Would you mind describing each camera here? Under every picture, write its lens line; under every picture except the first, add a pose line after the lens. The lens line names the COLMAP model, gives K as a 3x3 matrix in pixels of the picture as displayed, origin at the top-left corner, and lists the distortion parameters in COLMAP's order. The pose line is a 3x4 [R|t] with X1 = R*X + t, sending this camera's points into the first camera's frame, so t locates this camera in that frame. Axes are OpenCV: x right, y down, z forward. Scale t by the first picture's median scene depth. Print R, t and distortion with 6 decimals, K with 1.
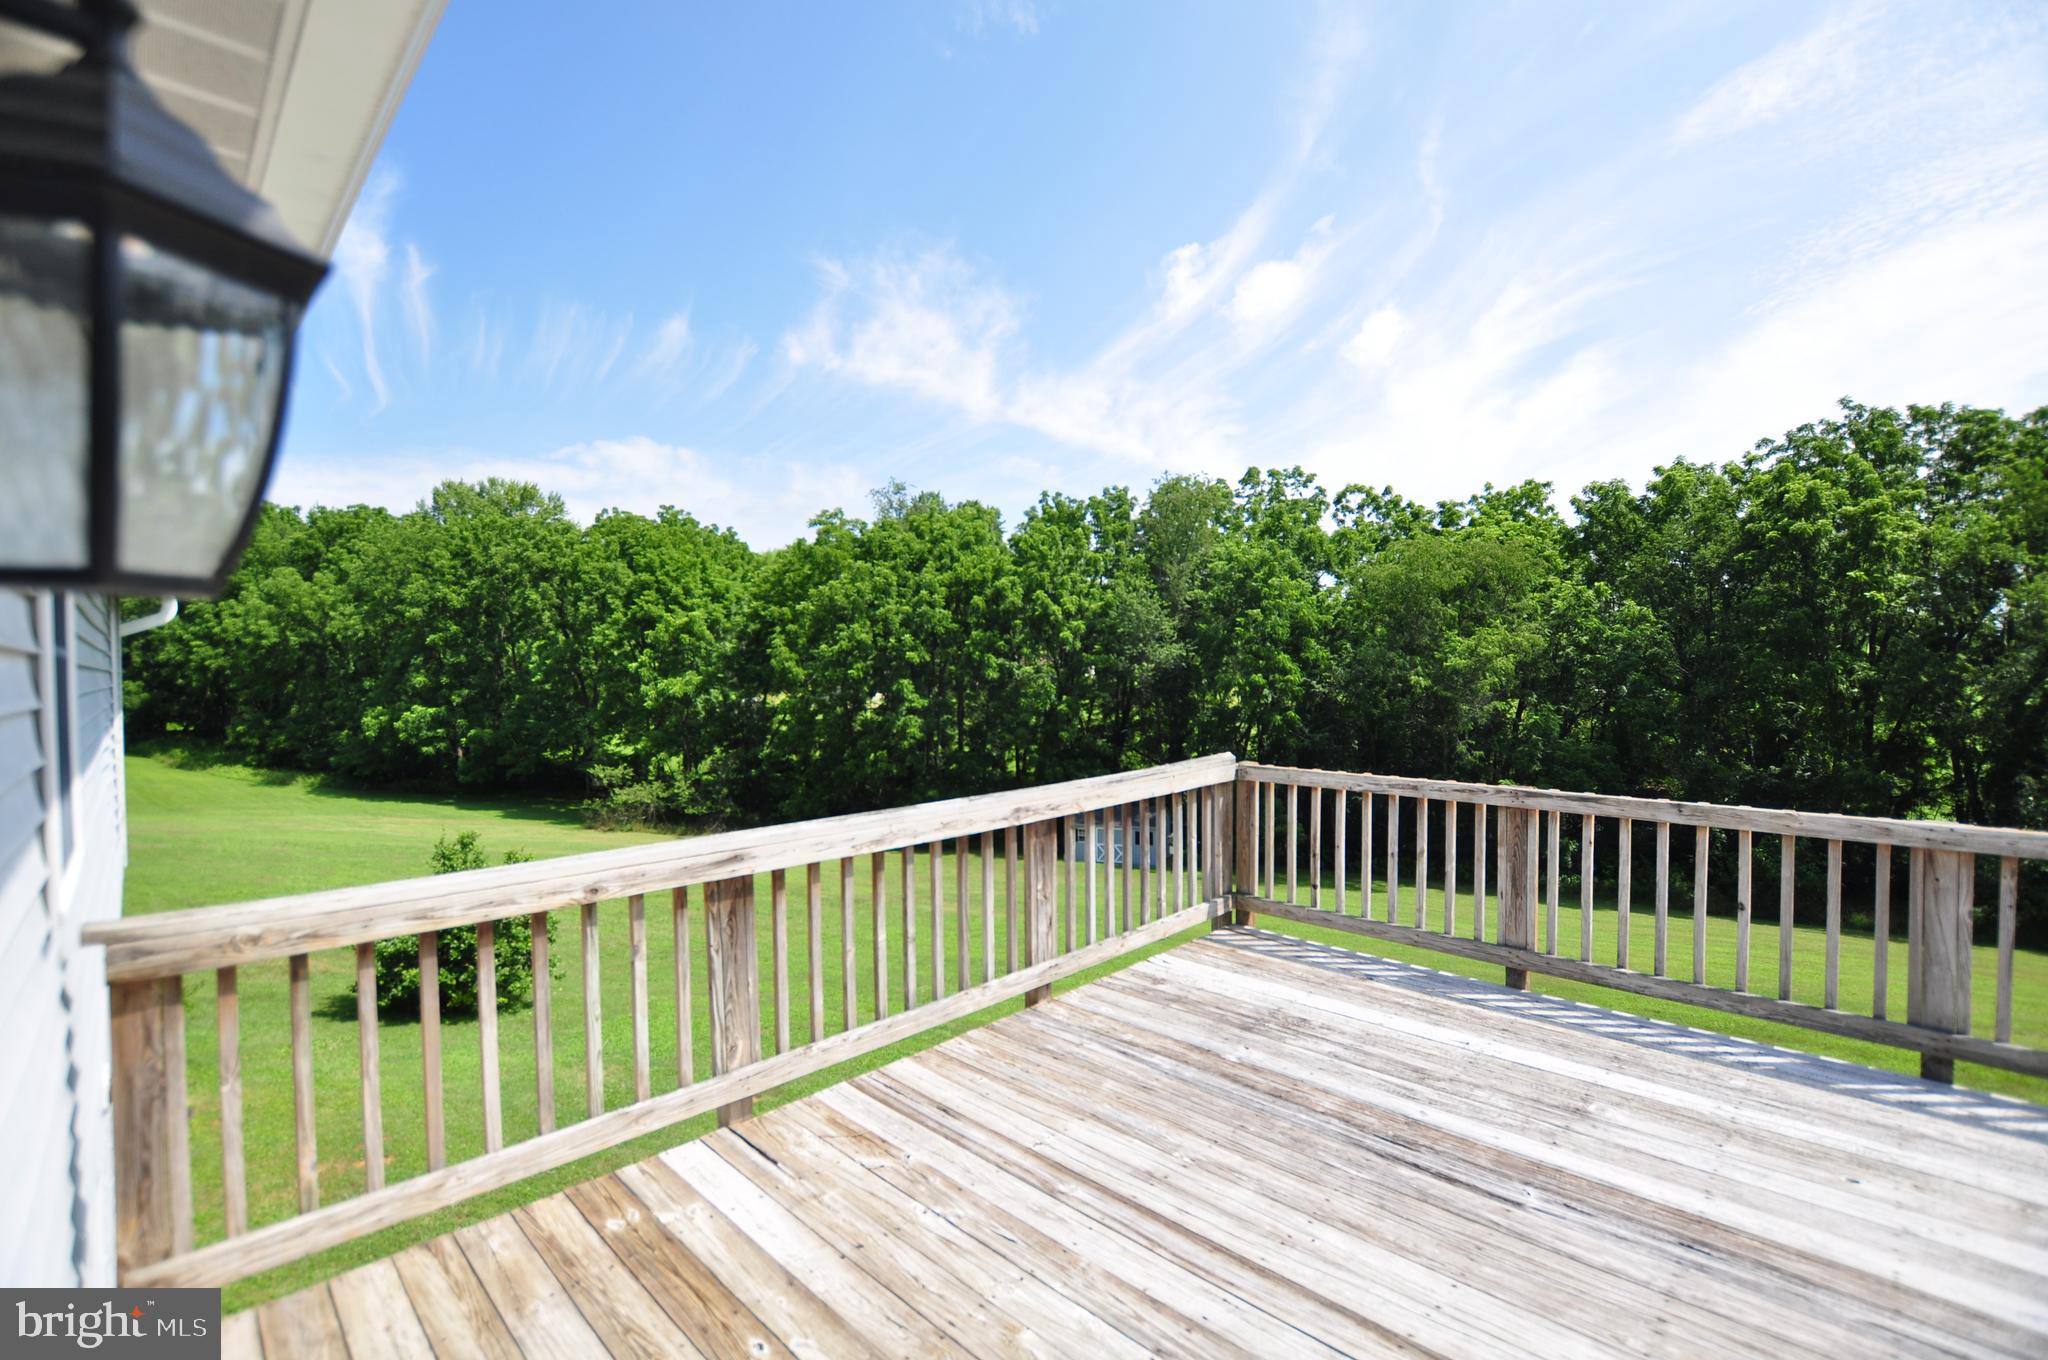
lens RADIAL K [[905.3, 0, 1032.1], [0, 905.3, 678.9], [0, 0, 1]] dist [-0.027277, 0.002987]
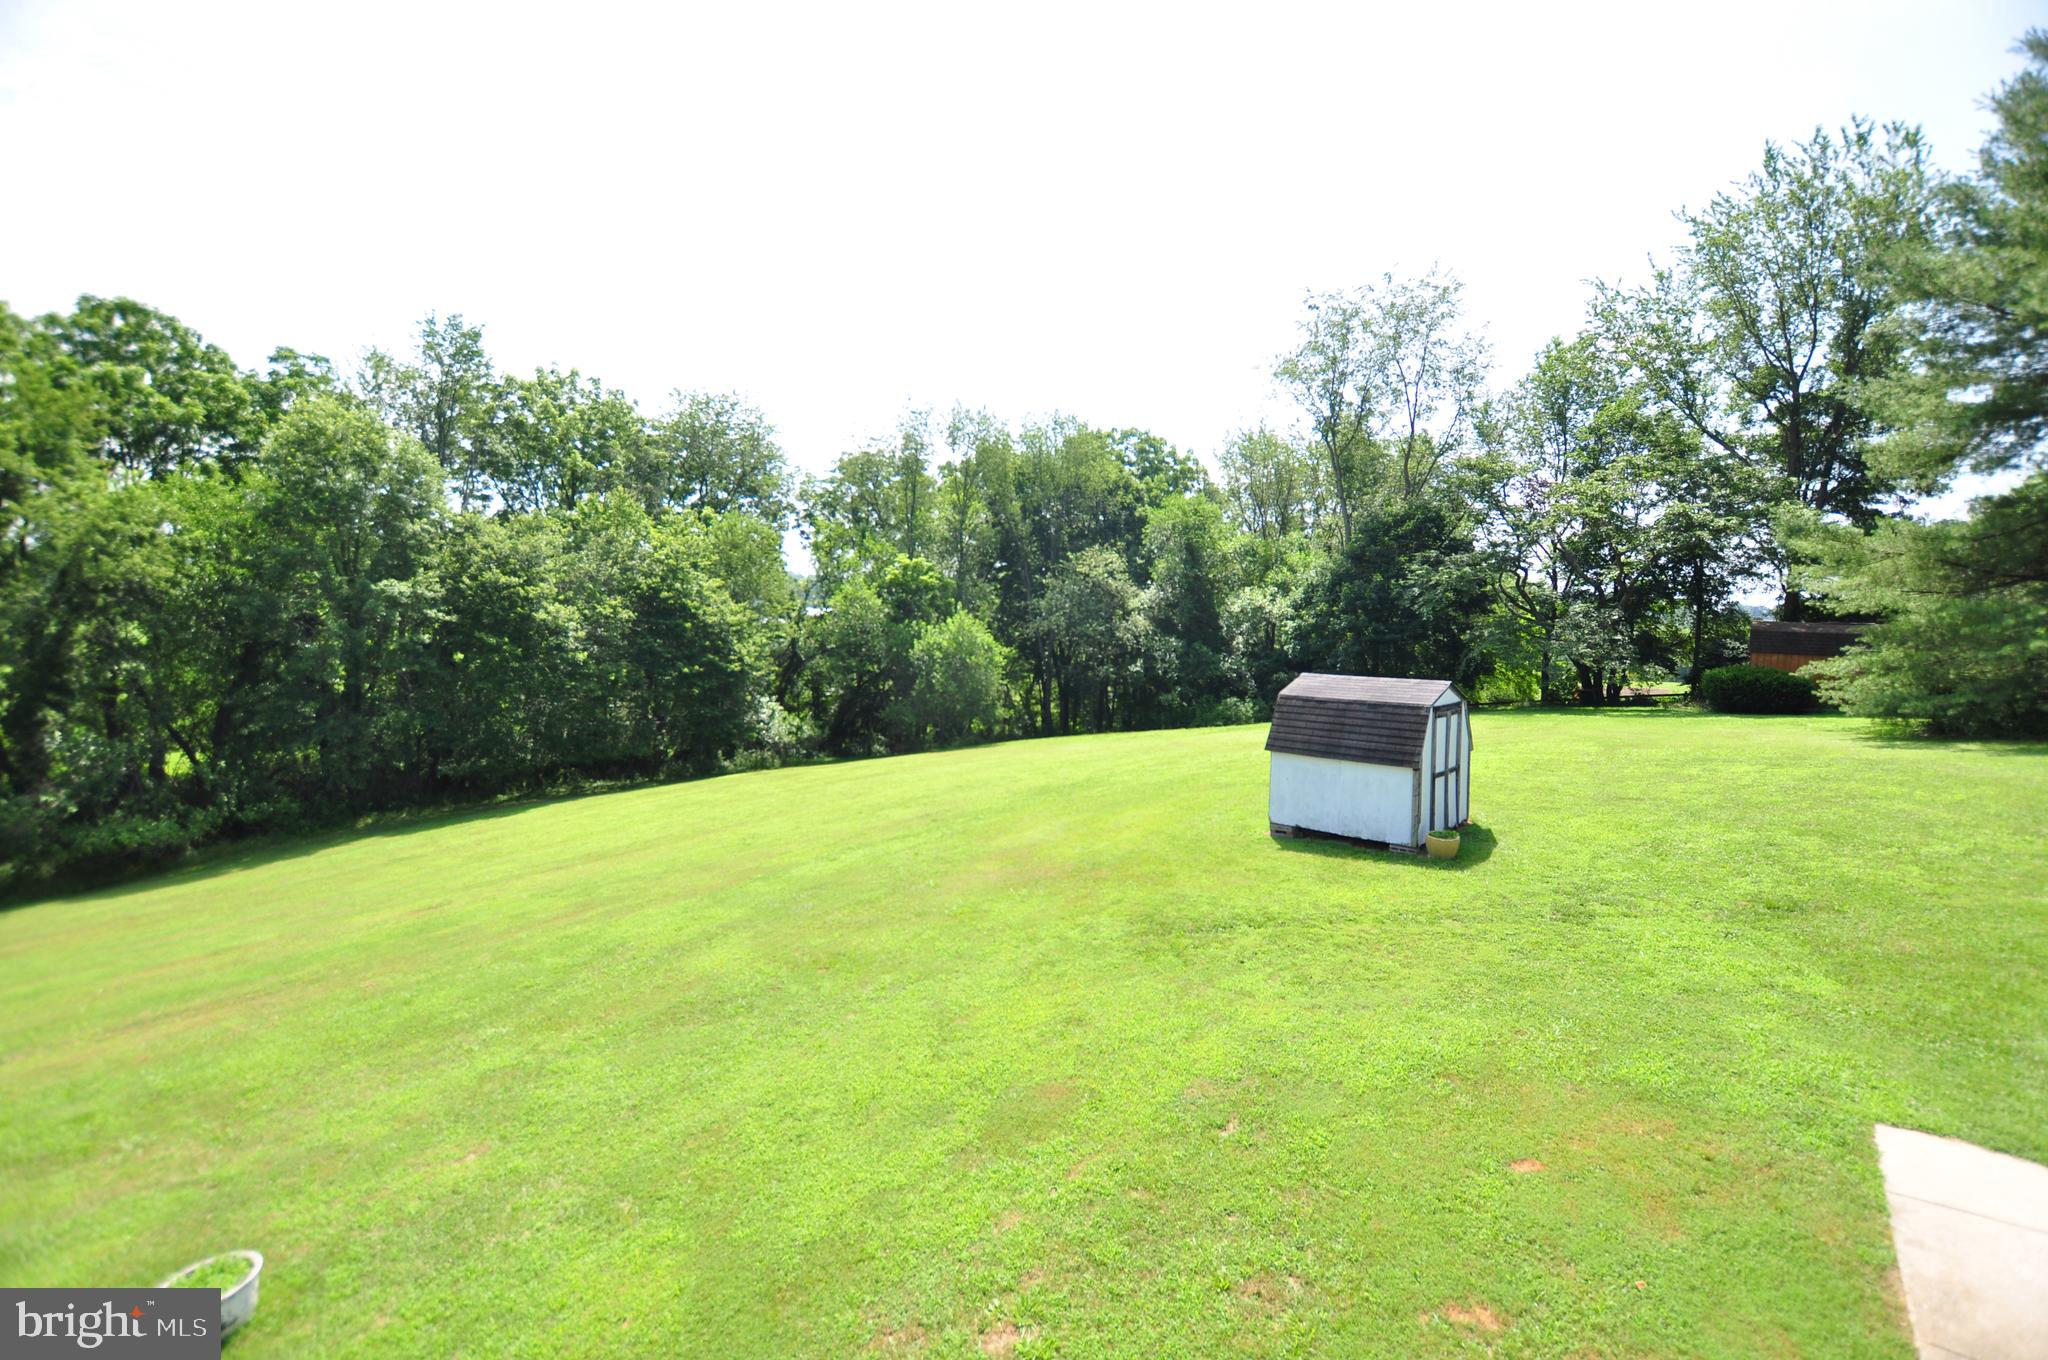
lens RADIAL K [[905.3, 0, 1030.8], [0, 905.3, 677.1], [0, 0, 1]] dist [-0.027277, 0.002987]
pose [[-0.098838, -0.072928, 0.992428, 0.080153], [-0.011692, 0.997327, 0.072123, -0.001797], [-0.995035, -0.004475, -0.099427, 0.045740]]
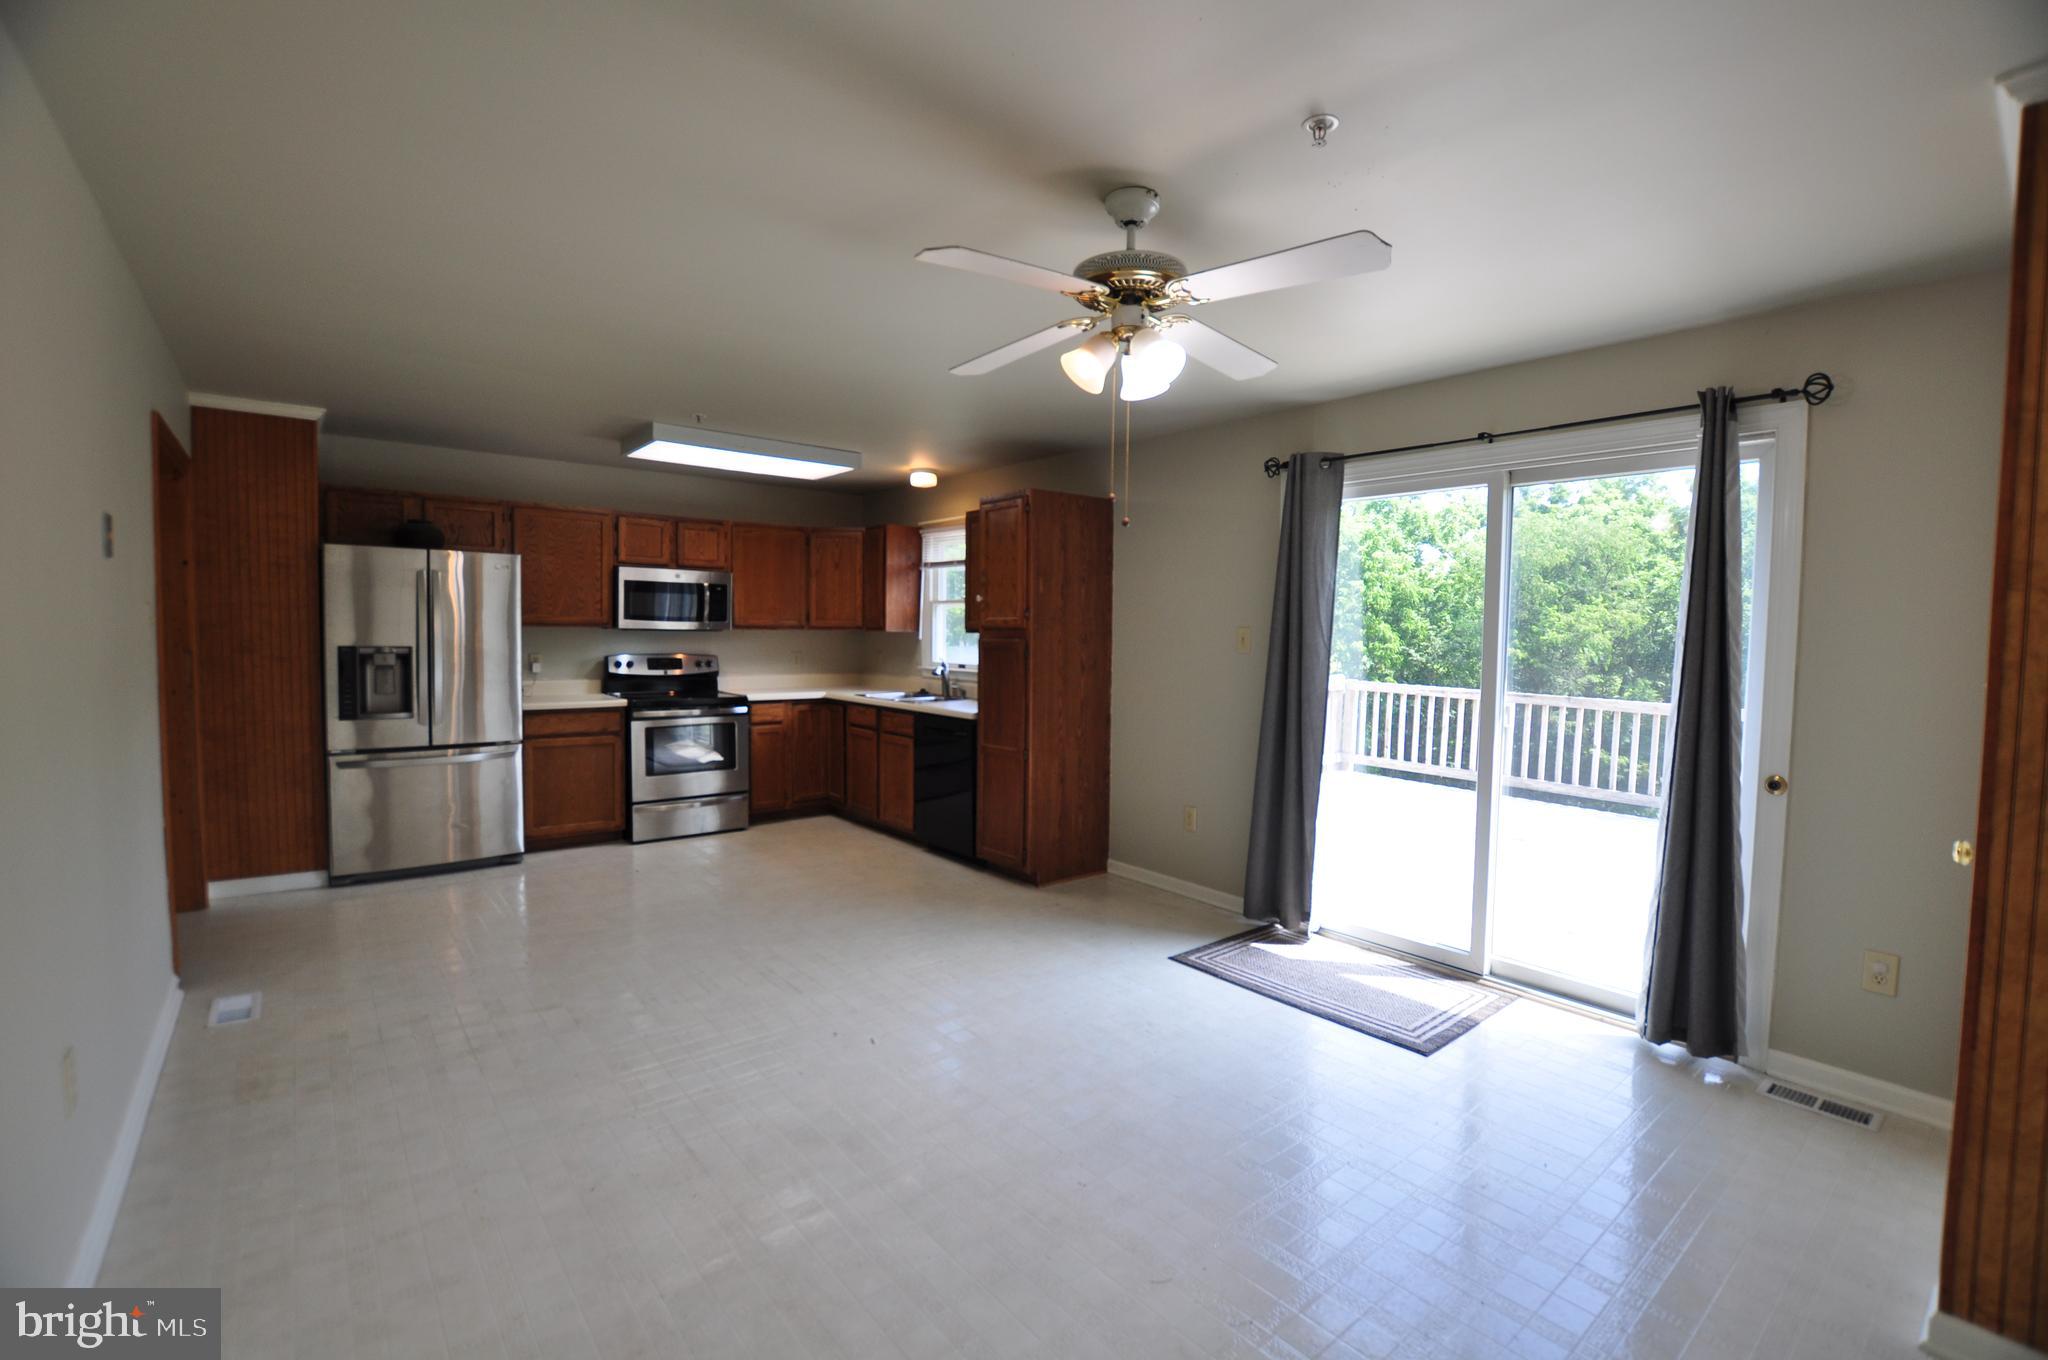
lens RADIAL K [[905.3, 0, 1029.6], [0, 905.3, 668.5], [0, 0, 1]] dist [-0.027277, 0.002987]
pose [[0.994095, 0.034358, -0.102926, -0.022800], [-0.031183, 0.998991, 0.032306, 0.003500], [0.103933, -0.028905, 0.994164, -0.090279]]
